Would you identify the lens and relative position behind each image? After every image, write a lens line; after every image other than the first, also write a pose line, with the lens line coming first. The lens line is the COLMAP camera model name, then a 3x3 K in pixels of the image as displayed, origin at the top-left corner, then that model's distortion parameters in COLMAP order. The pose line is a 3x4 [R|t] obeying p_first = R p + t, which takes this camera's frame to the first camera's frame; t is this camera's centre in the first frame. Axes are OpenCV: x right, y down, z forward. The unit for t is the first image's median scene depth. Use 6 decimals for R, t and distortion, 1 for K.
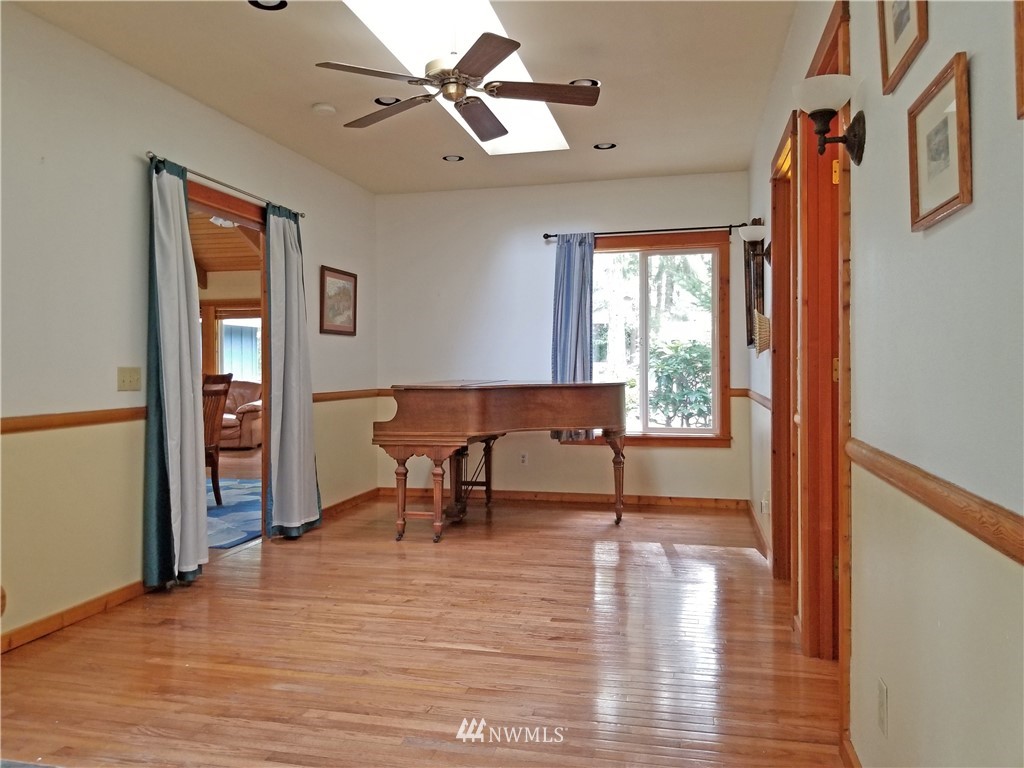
lens RADIAL K [[786.1, 0, 485.9], [0, 786.1, 369.6], [0, 0, 1]] dist [0.092993, -0.179274]
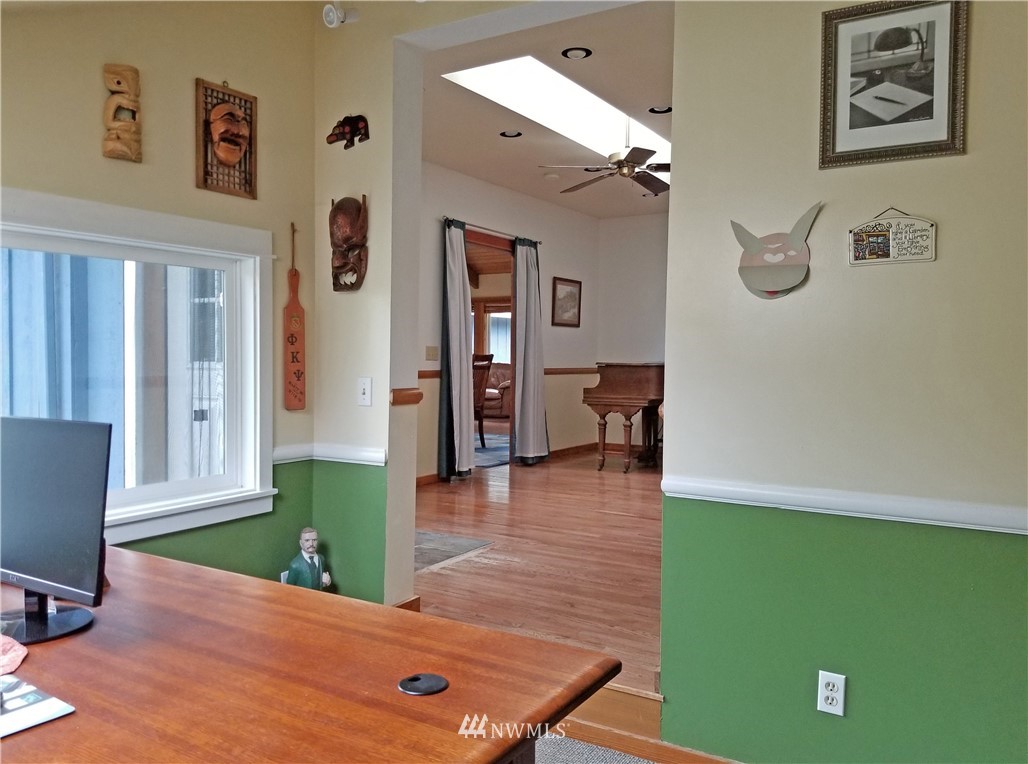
lens RADIAL K [[811.3, 0, 514.0], [0, 811.3, 382.0], [0, 0, 1]] dist [-0.000105, -0.000001]
pose [[0.956571, 0.022444, -0.290634, 0.159347], [-0.014806, 0.999485, 0.028454, 0.015321], [0.291124, -0.022915, 0.956411, -0.433205]]
